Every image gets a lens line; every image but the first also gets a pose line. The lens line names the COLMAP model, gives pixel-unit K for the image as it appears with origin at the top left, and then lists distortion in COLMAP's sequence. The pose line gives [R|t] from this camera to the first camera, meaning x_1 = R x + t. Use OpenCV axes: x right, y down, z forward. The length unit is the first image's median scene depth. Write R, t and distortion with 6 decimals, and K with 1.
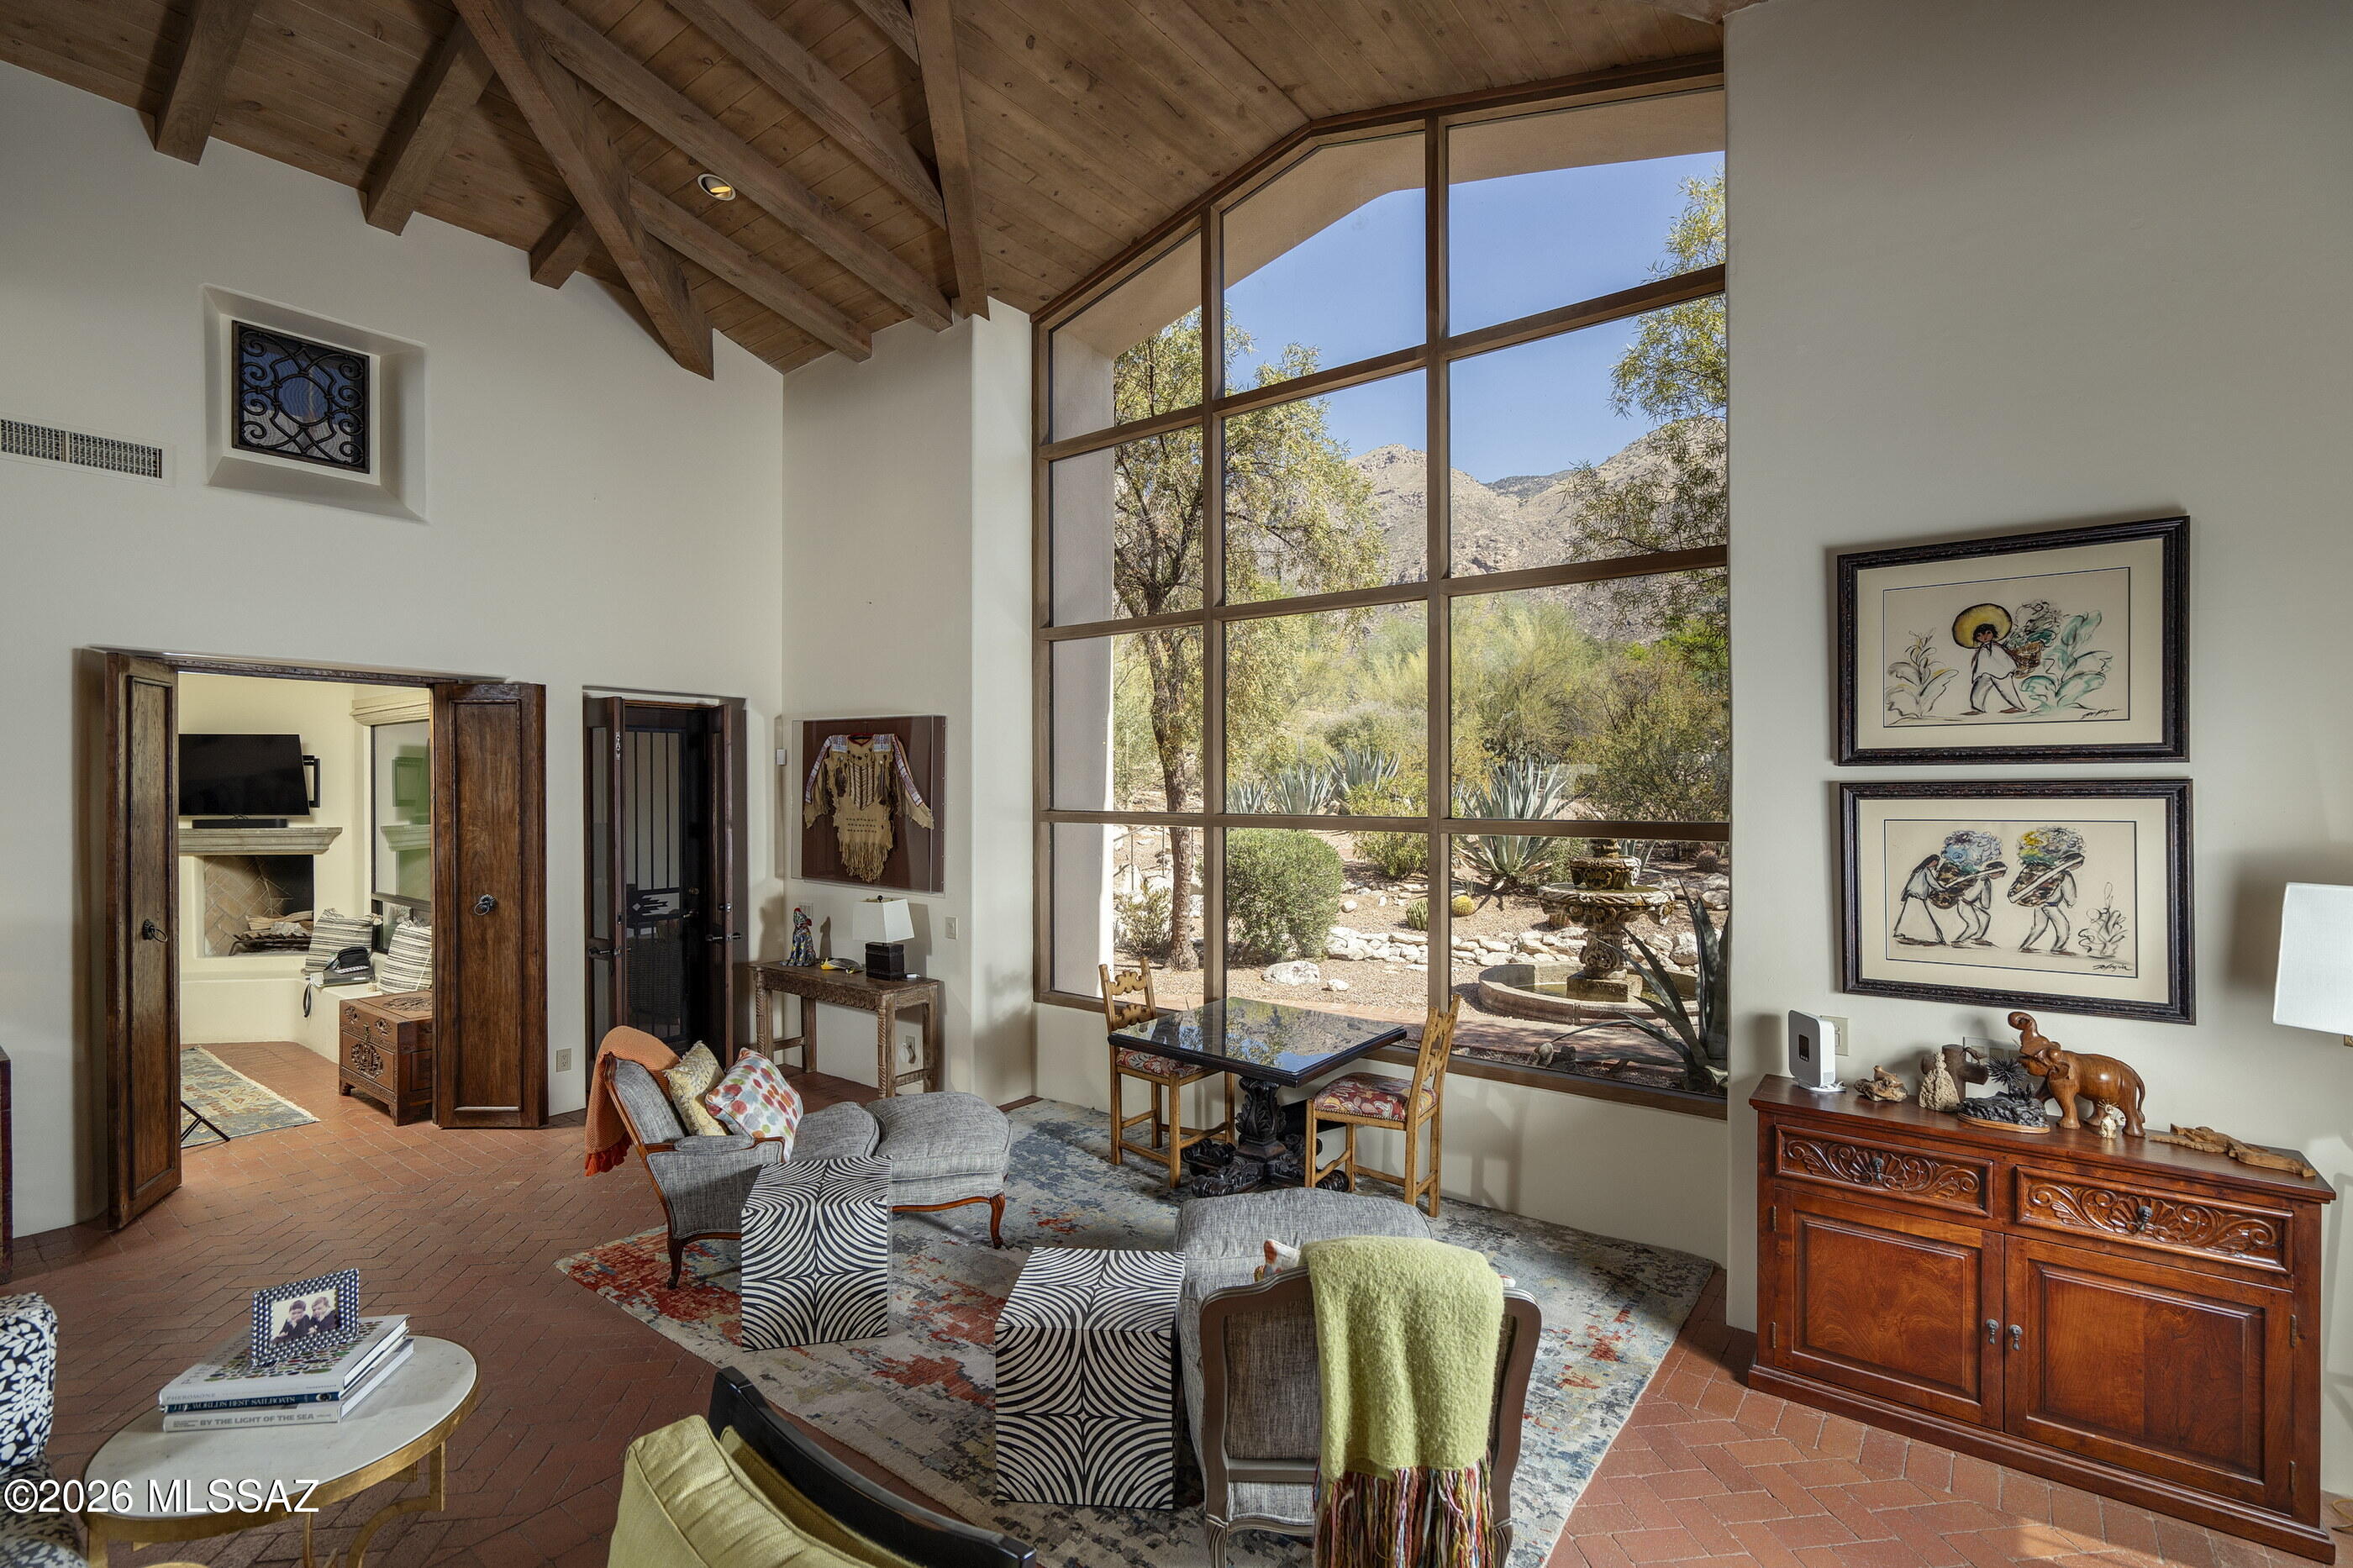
lens RADIAL K [[1074.5, 0, 1176.2], [0, 1074.5, 797.0], [0, 0, 1]] dist [0.000563, 0.000052]
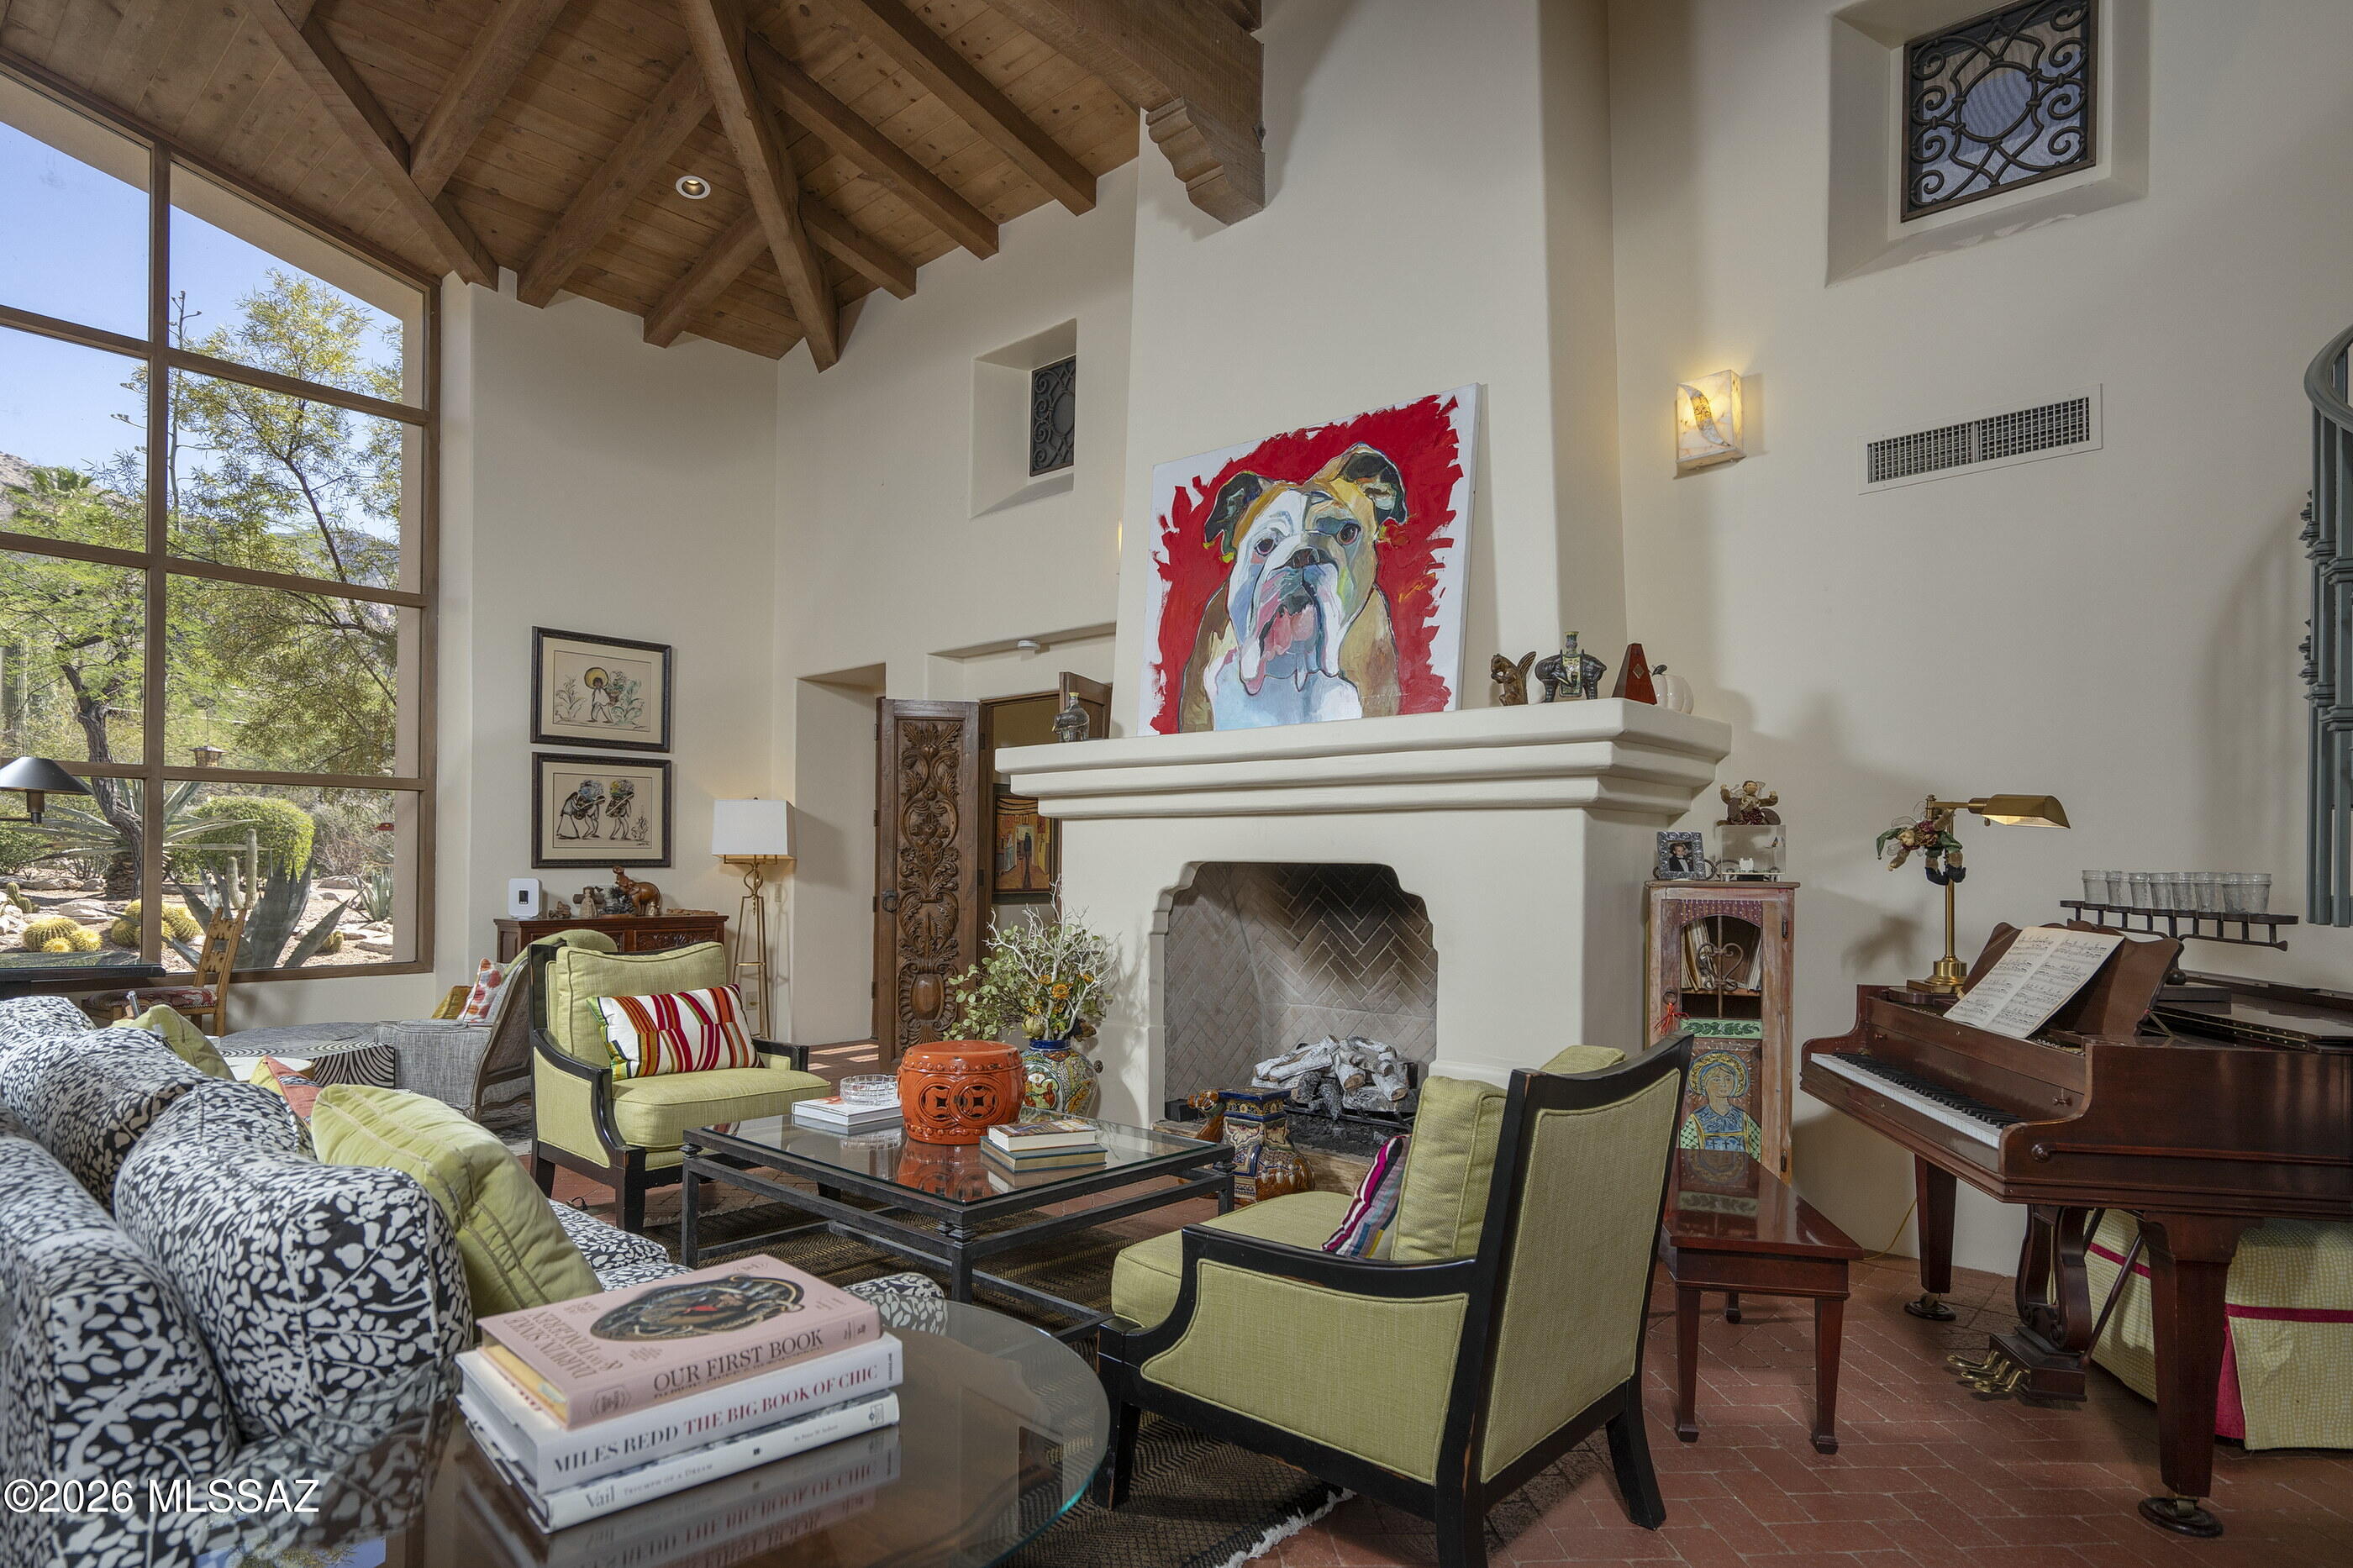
lens RADIAL K [[1277.2, 0, 1175.8], [0, 1277.2, 863.8], [0, 0, 1]] dist [0.000355, 0.000072]
pose [[0.071294, 0.002645, 0.997452, -1.561634], [-0.006041, 0.999979, -0.002220, 0.187373], [-0.997437, -0.005867, 0.071309, -0.252203]]
